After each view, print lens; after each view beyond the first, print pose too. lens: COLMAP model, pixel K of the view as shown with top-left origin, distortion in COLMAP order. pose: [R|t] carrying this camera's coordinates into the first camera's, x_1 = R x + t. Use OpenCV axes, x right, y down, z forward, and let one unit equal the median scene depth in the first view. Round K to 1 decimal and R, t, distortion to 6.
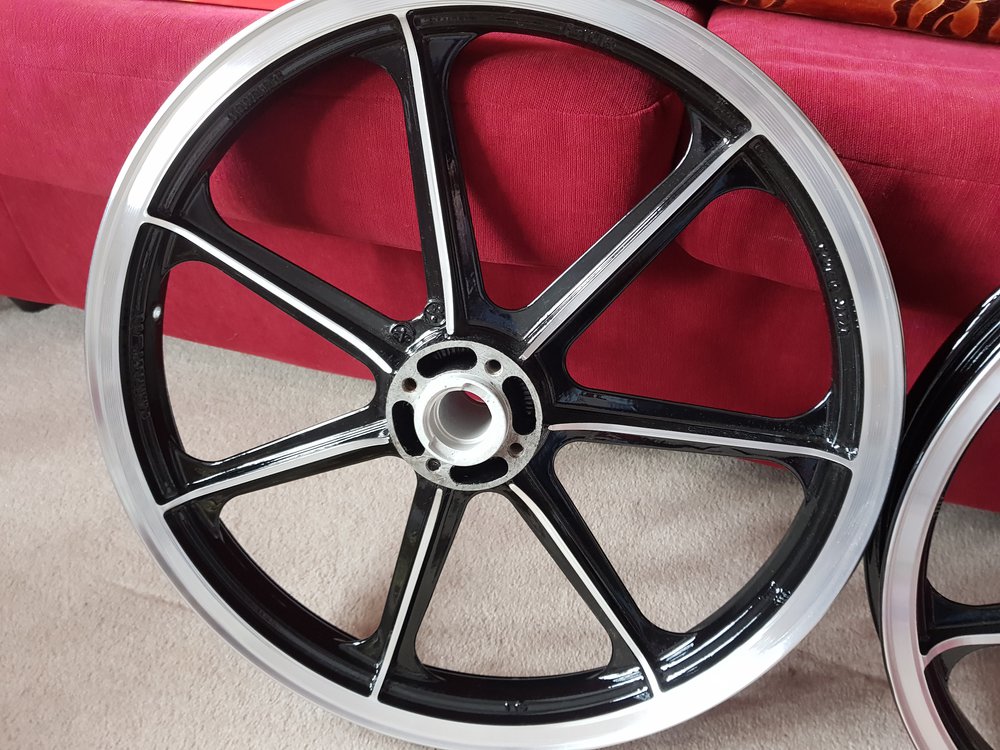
lens RADIAL K [[768.0, 0, 519.5], [0, 768.0, 375.3], [0, 0, 1]] dist [0.090918, -0.134419]
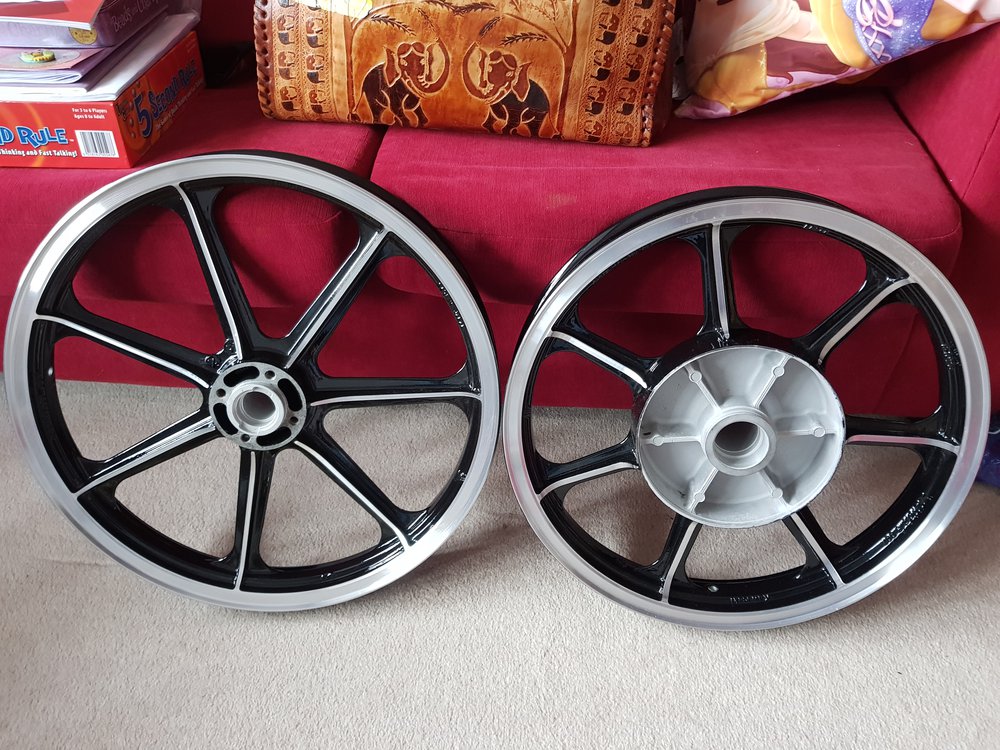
lens RADIAL K [[748.5, 0, 500.3], [0, 748.5, 362.7], [0, 0, 1]] dist [0.077397, -0.107947]
pose [[0.979062, -0.153849, 0.133299, 0.226888], [0.149452, 0.987858, 0.042442, -0.029545], [-0.138210, -0.021631, 0.990167, -0.659676]]
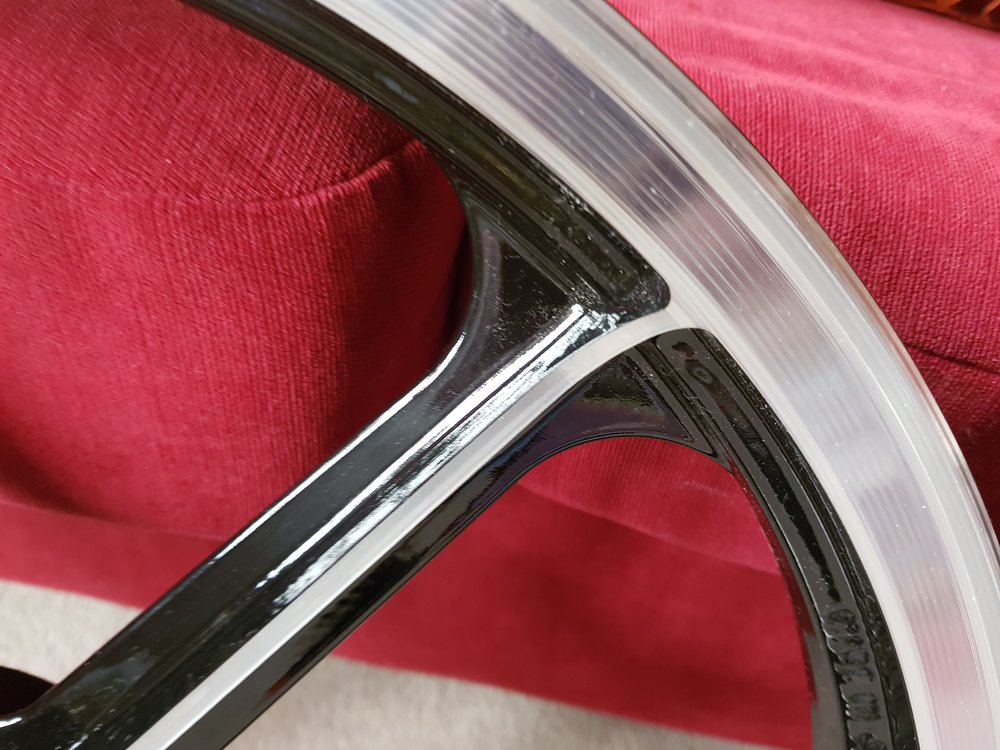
lens RADIAL K [[748.5, 0, 500.3], [0, 748.5, 362.7], [0, 0, 1]] dist [0.077397, -0.107947]
pose [[0.983807, 0.000372, 0.179228, 0.164147], [-0.009773, 0.998621, 0.051573, -0.274816], [-0.178962, -0.052489, 0.982455, 0.650327]]
